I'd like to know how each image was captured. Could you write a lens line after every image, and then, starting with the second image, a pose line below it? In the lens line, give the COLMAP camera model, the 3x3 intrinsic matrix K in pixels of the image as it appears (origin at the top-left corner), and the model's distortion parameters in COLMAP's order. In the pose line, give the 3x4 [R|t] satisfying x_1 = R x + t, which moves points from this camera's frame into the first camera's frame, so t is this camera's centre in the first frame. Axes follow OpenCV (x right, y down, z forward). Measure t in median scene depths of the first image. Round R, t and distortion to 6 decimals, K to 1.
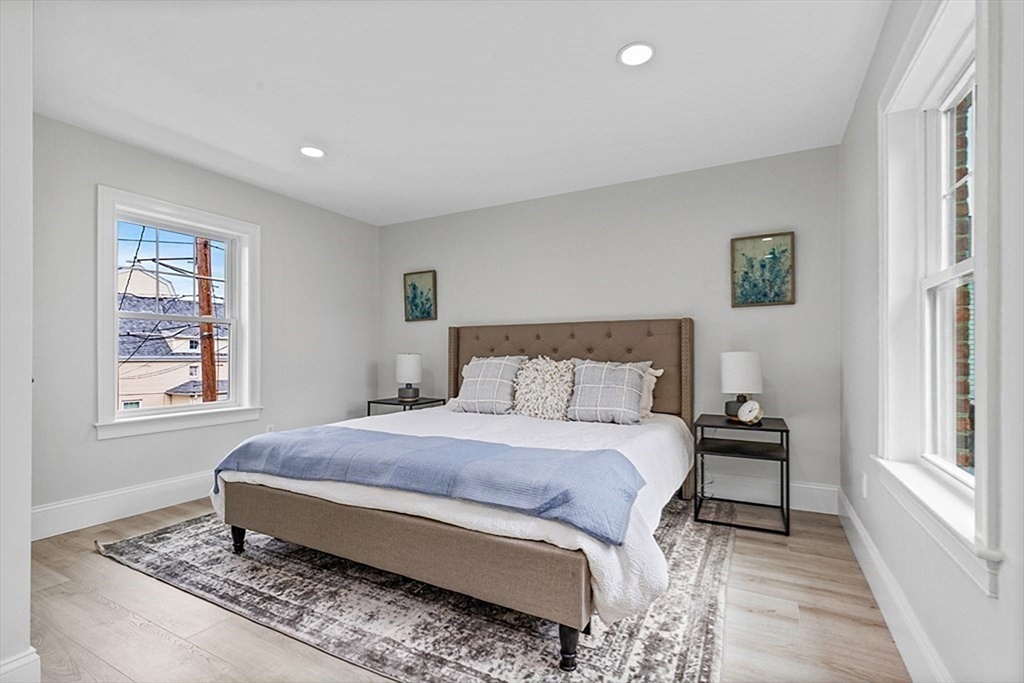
lens RADIAL K [[466.9, 0, 513.8], [0, 466.9, 352.4], [0, 0, 1]] dist [0.002248, -0.000061]
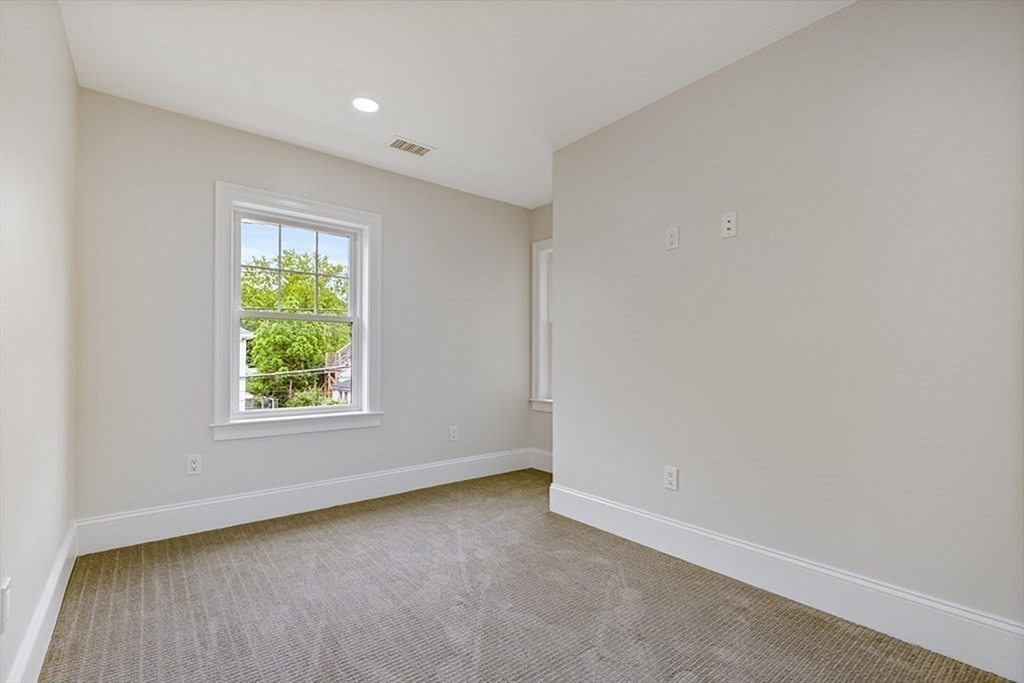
lens RADIAL K [[466.9, 0, 513.8], [0, 466.9, 352.4], [0, 0, 1]] dist [0.002248, -0.000061]
pose [[0.916766, 0.004833, -0.399395, 0.077941], [-0.007813, 0.999952, -0.005834, 0.002355], [0.399348, 0.008469, 0.916760, 0.334507]]
